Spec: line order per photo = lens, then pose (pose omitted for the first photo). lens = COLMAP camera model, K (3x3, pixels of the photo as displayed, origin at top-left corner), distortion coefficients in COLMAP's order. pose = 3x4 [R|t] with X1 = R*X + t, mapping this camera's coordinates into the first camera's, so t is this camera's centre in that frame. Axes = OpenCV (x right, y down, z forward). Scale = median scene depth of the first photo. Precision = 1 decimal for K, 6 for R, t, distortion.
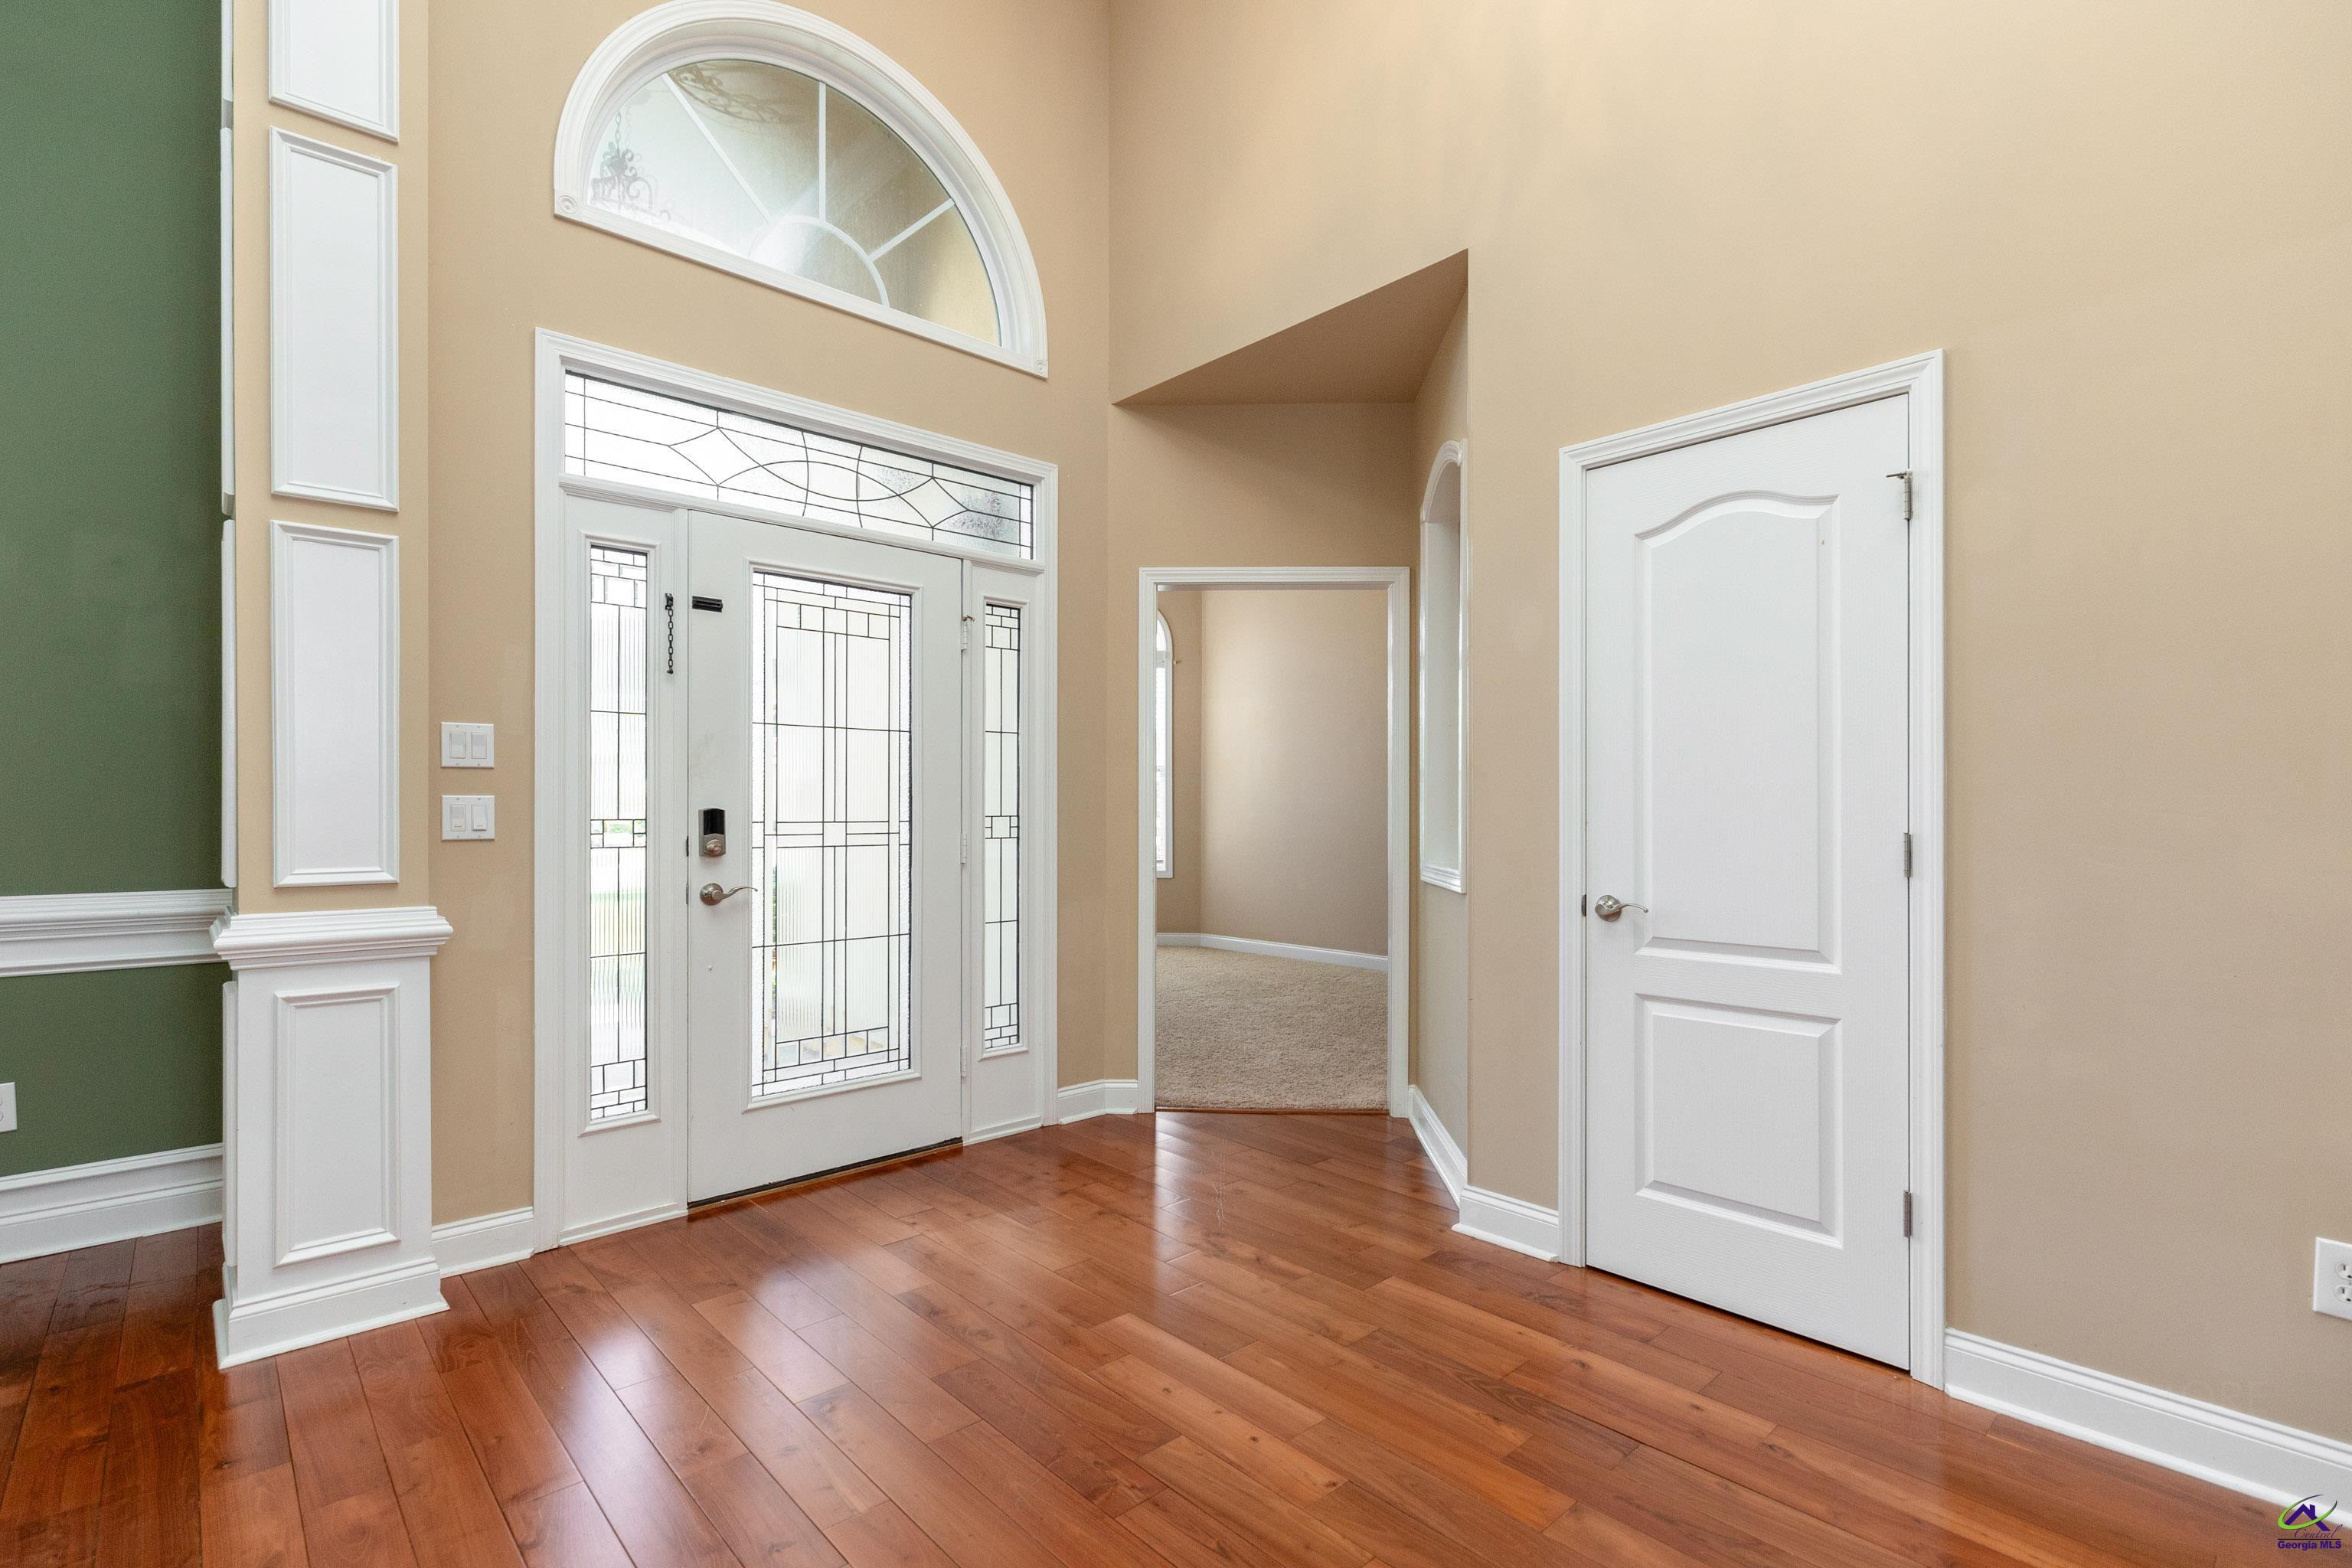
lens RADIAL K [[1083.3, 0, 1183.3], [0, 1083.3, 812.3], [0, 0, 1]] dist [0.002136, -0.000288]
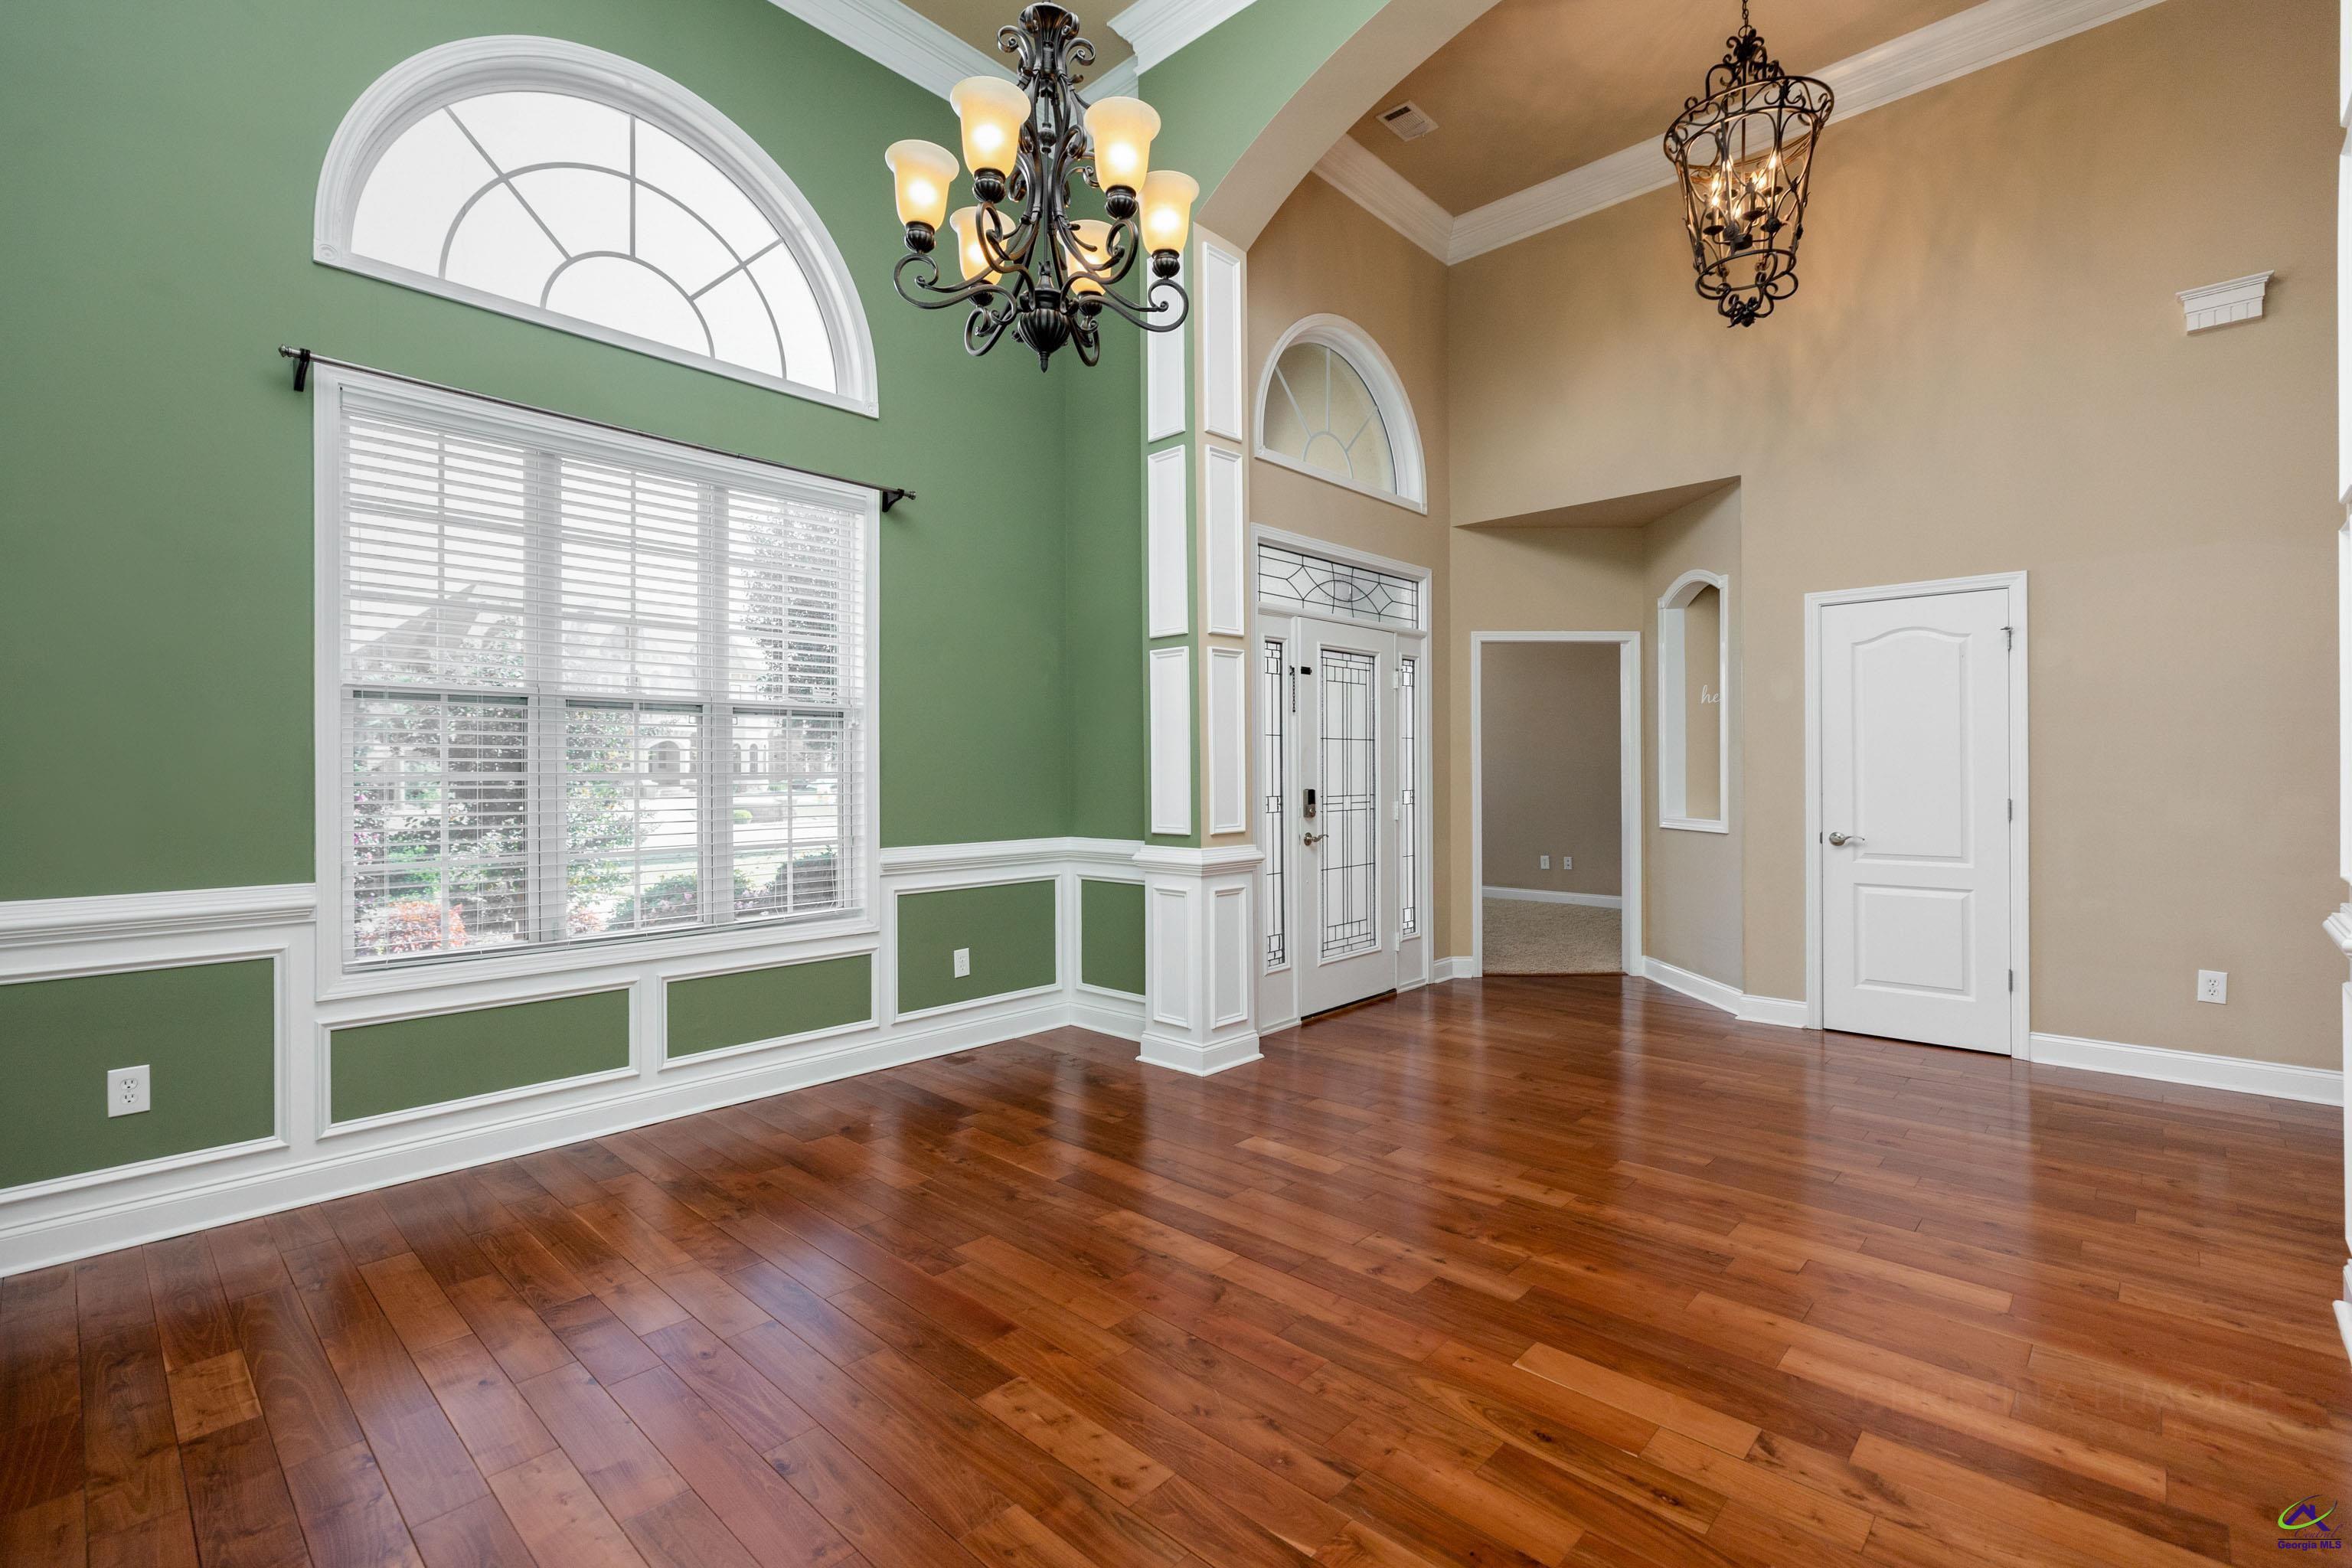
lens RADIAL K [[1042.9, 0, 1171.9], [0, 1042.9, 774.6], [0, 0, 1]] dist [0.000847, 0.000065]
pose [[0.997974, -0.008091, 0.063112, -0.759132], [0.008053, 0.999967, 0.000852, -0.029487], [-0.063117, -0.000342, 0.998006, -0.643225]]
